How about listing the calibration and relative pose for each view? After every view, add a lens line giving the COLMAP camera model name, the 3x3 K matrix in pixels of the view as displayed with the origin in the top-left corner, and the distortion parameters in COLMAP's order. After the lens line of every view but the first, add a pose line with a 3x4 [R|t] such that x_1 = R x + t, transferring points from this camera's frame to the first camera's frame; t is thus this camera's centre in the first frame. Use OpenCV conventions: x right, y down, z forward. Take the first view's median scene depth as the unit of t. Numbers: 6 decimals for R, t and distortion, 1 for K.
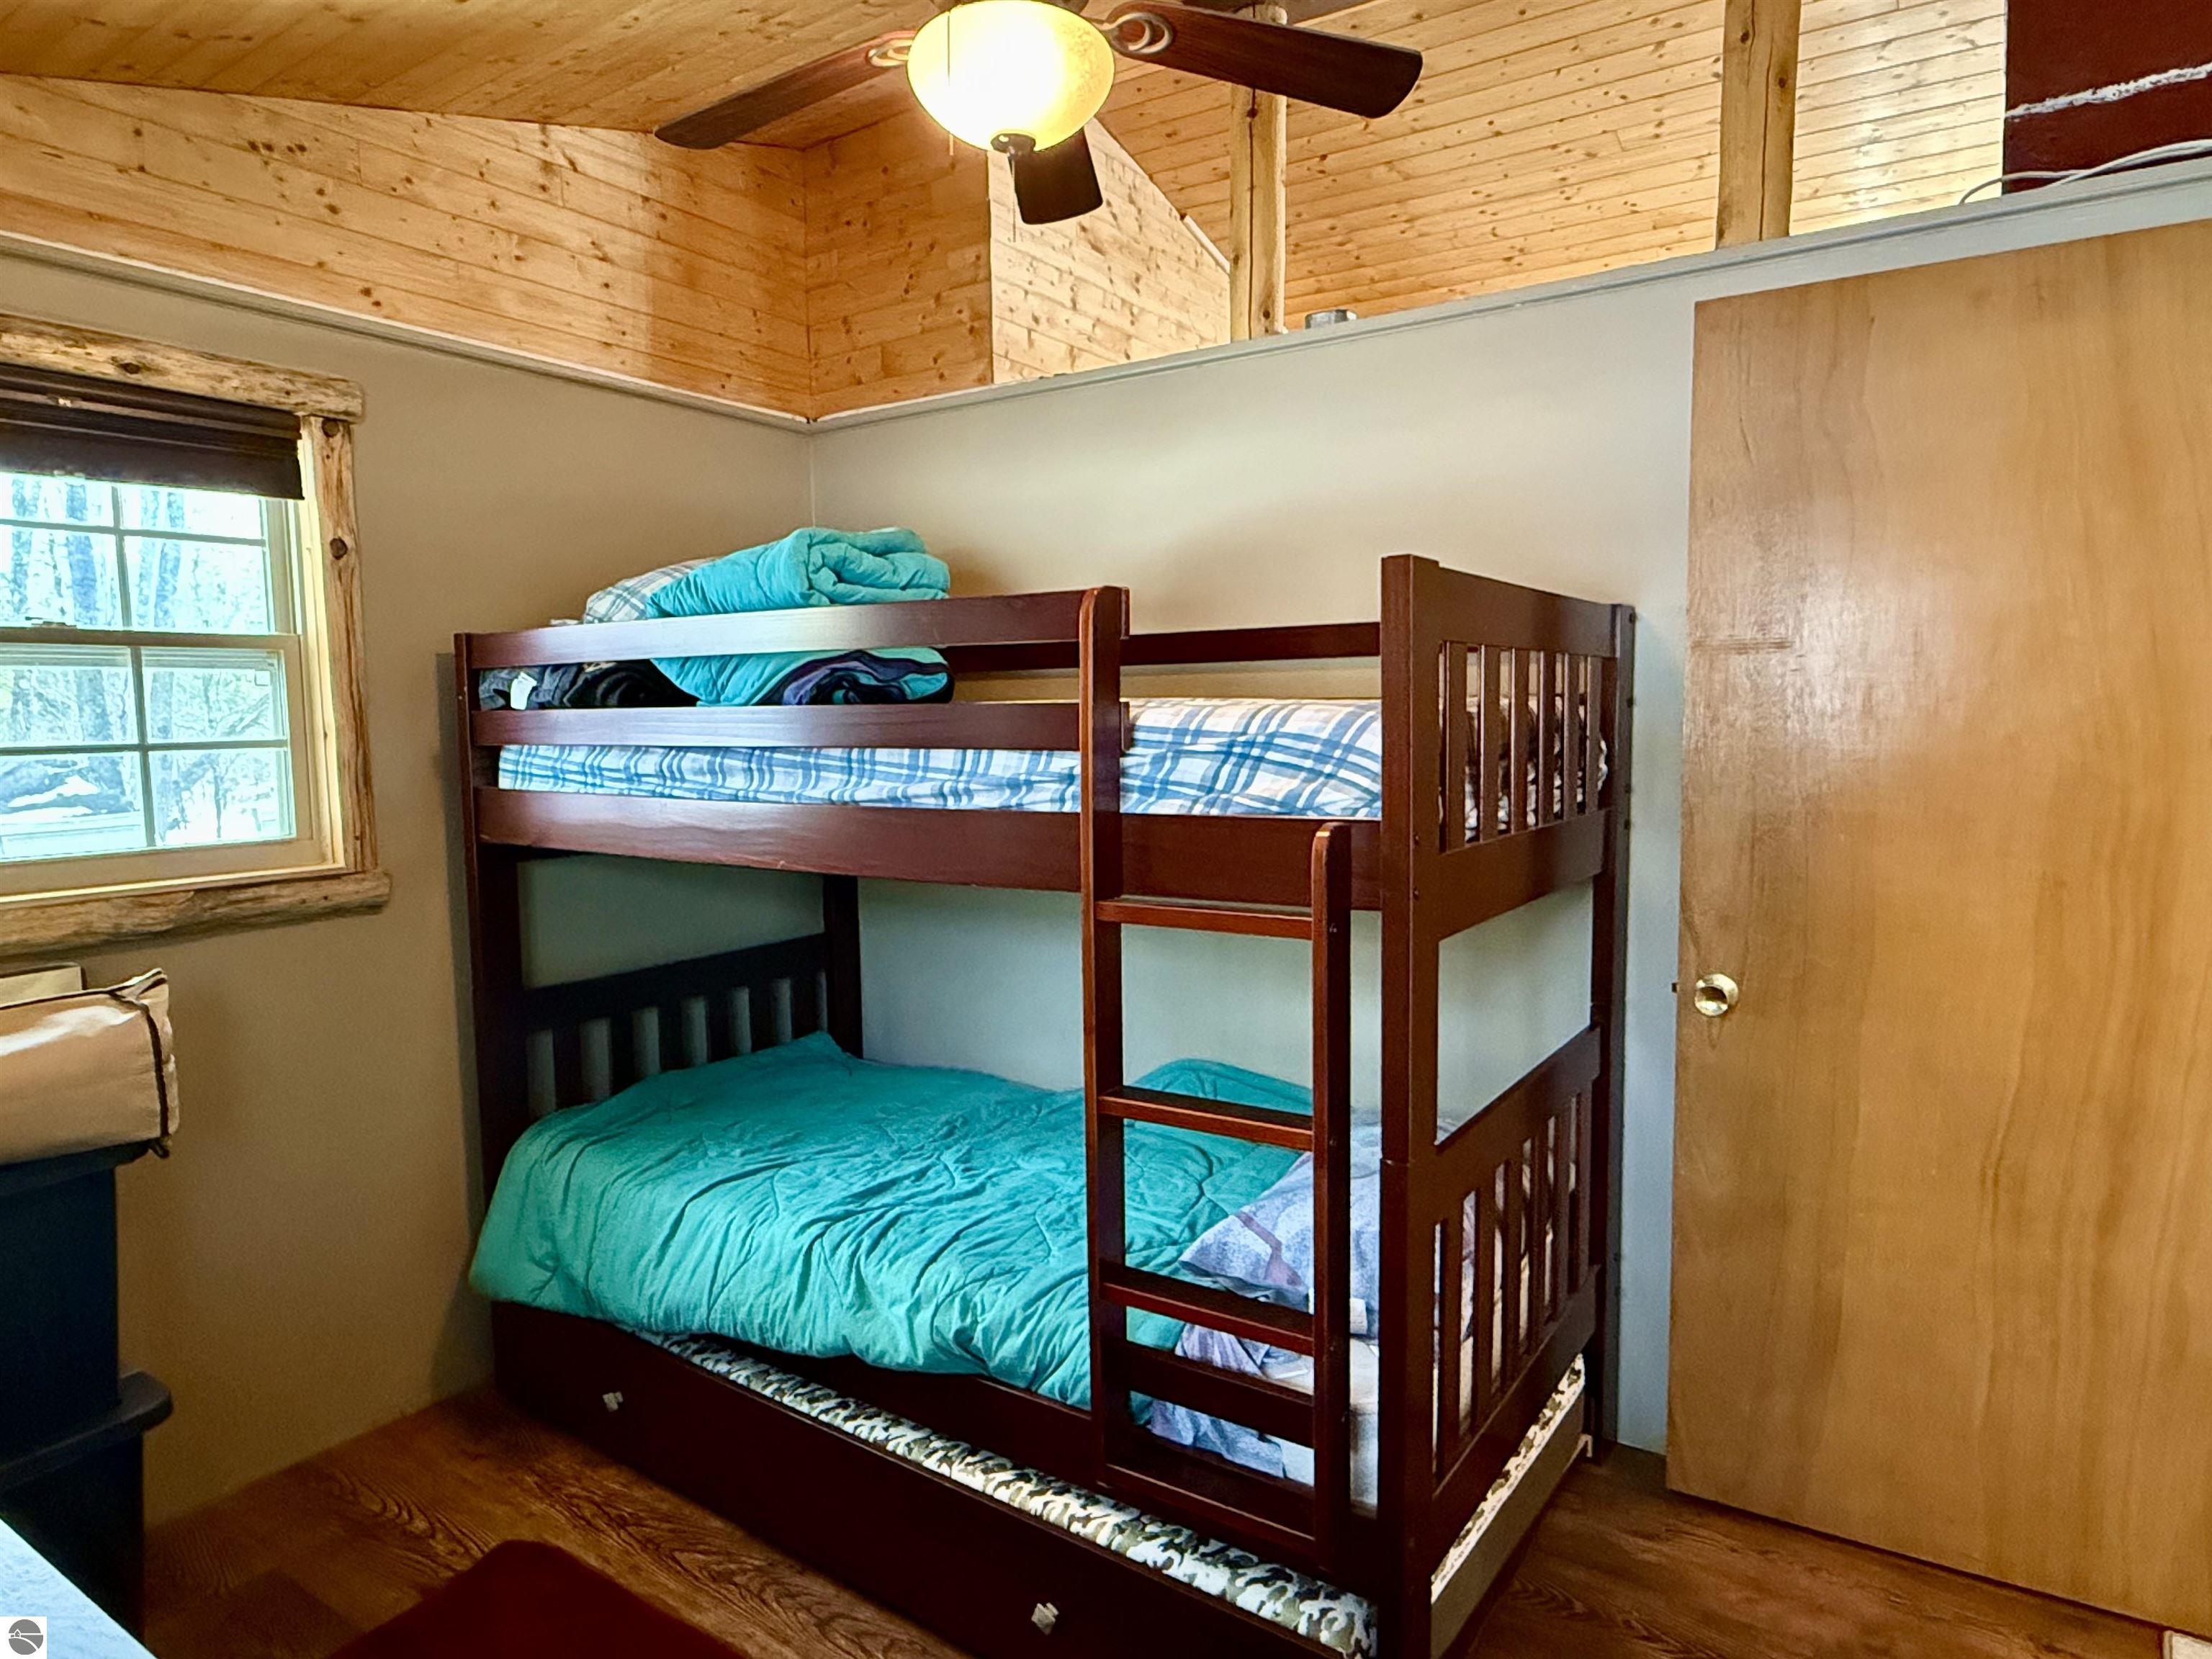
lens RADIAL K [[1335.3, 0, 1104.9], [0, 1335.3, 827.9], [0, 0, 1]] dist [0.002436, -0.002009]
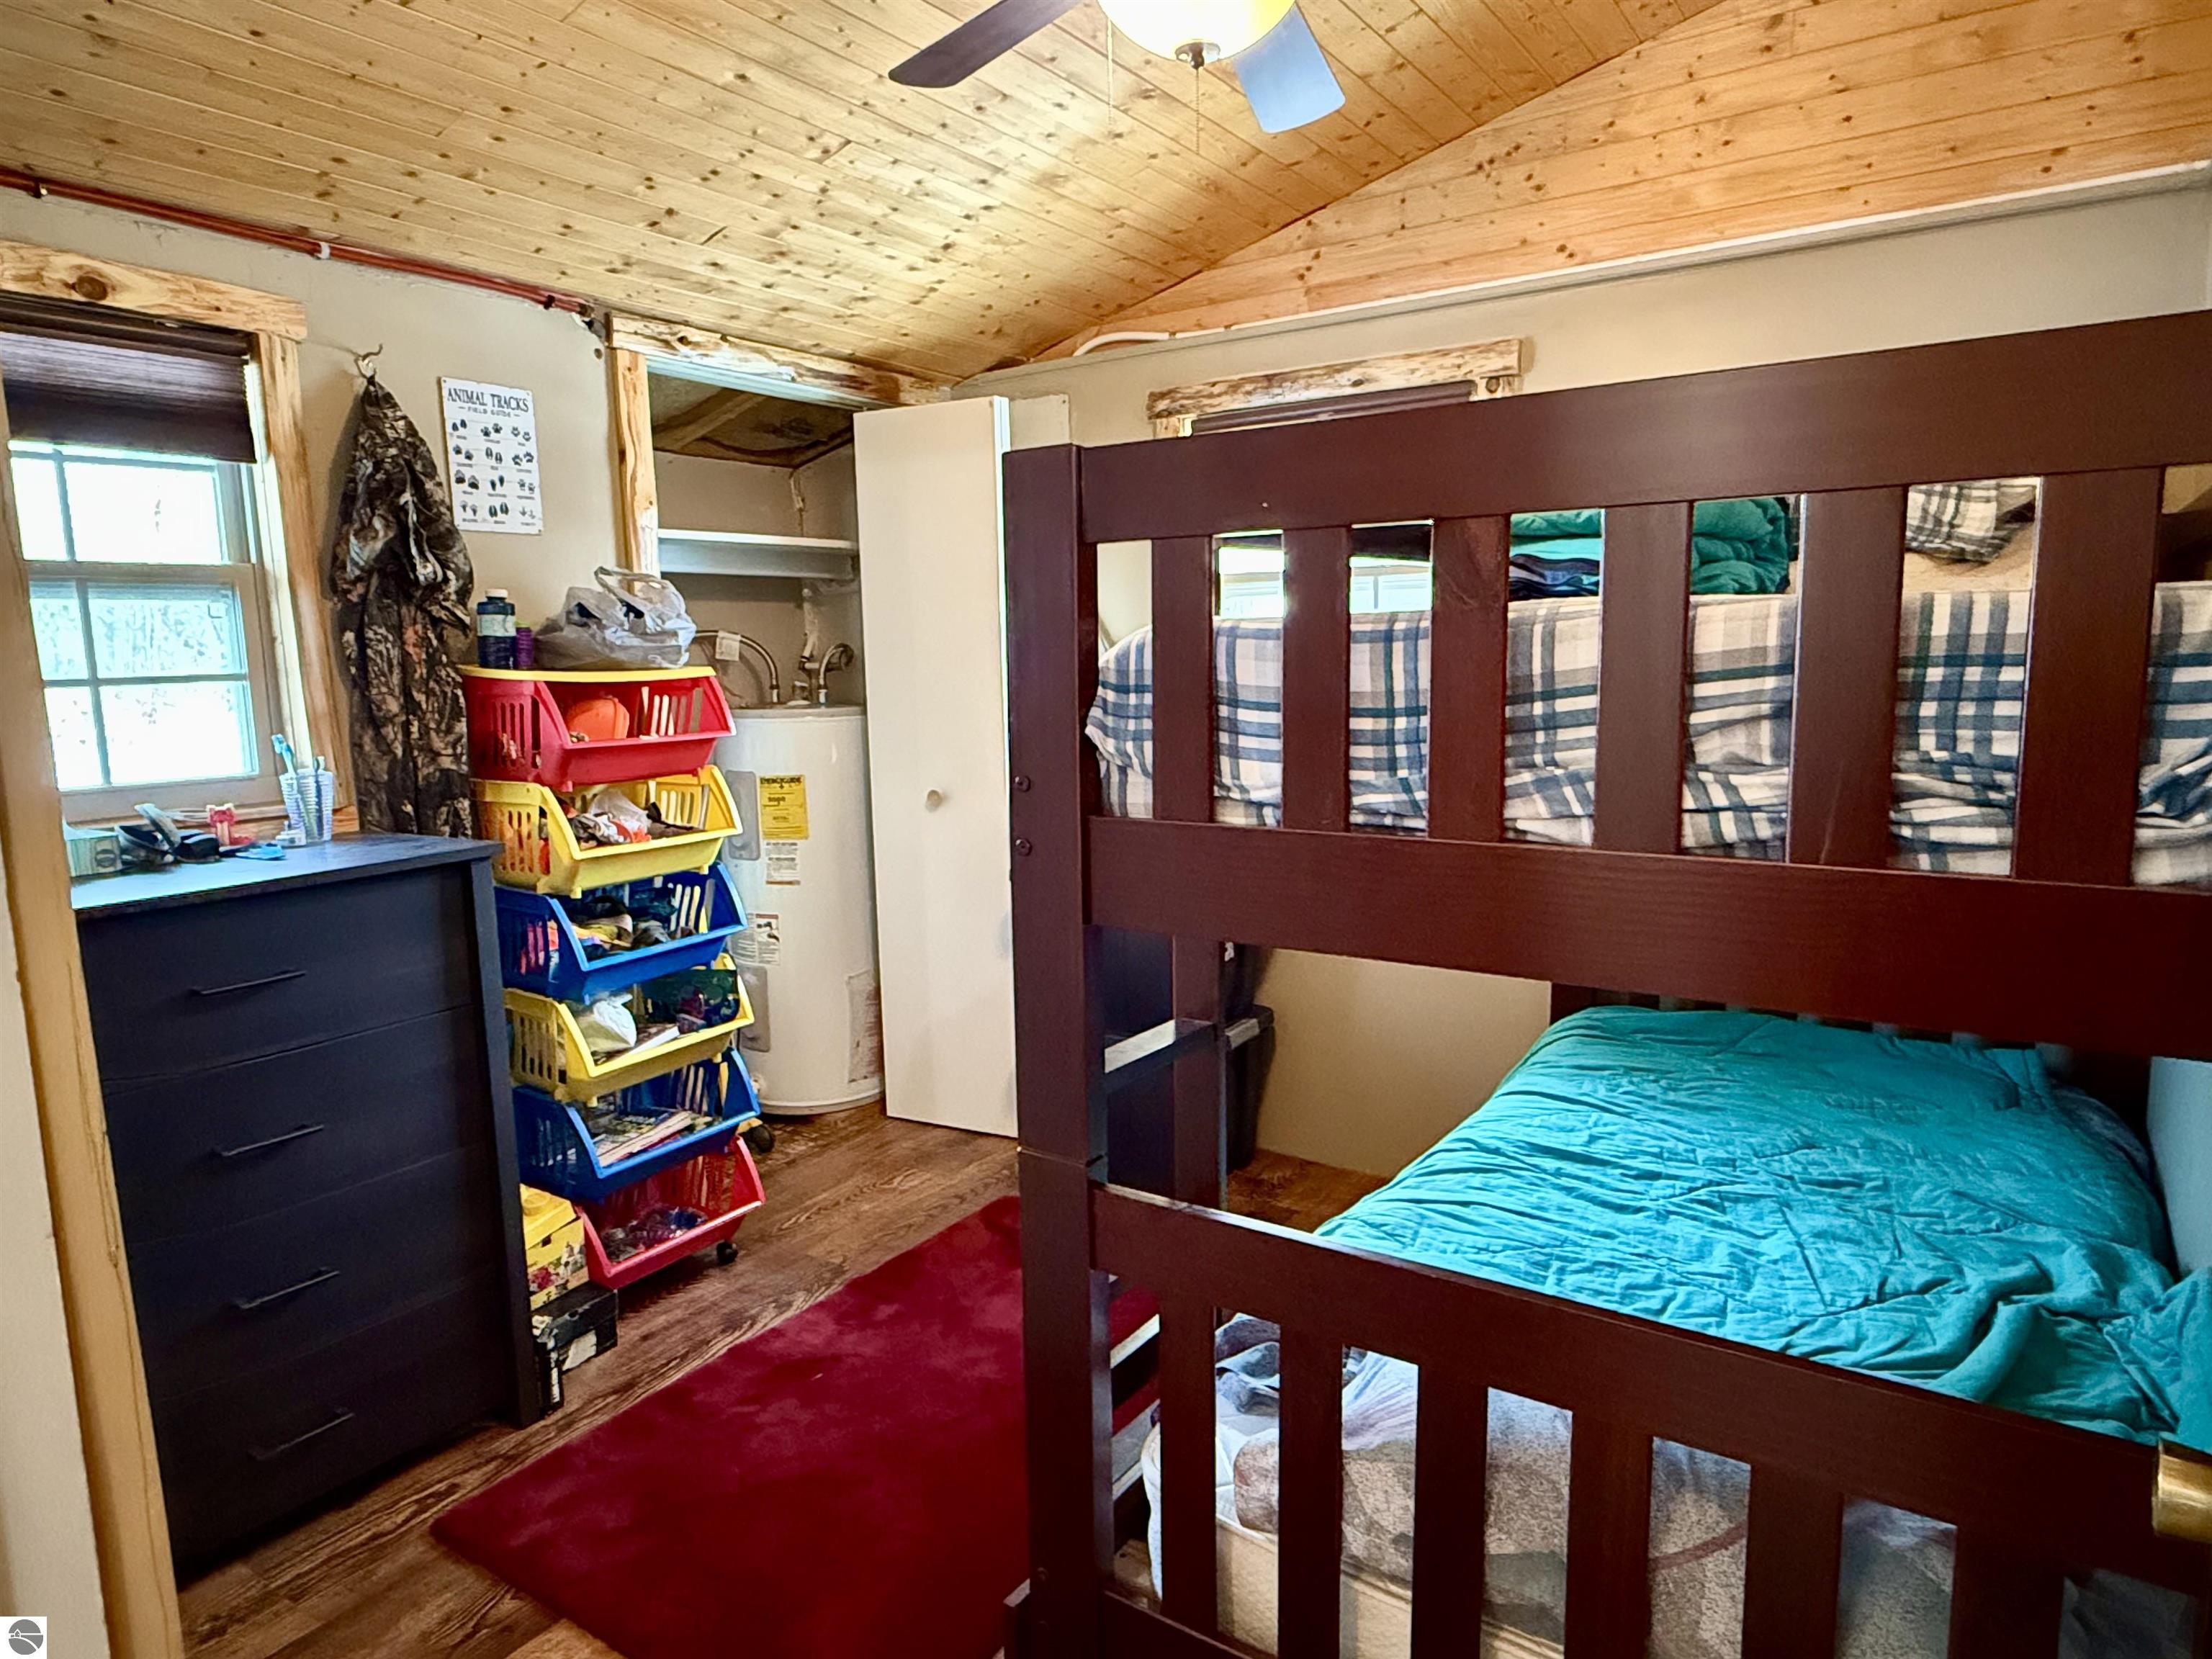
lens RADIAL K [[1335.3, 0, 1100.4], [0, 1335.3, 822.1], [0, 0, 1]] dist [0.002436, -0.002009]
pose [[-0.006085, 0.144863, -0.989433, 0.660719], [-0.066173, 0.987224, 0.144947, -0.057171], [0.997790, 0.066356, 0.003579, 0.643113]]
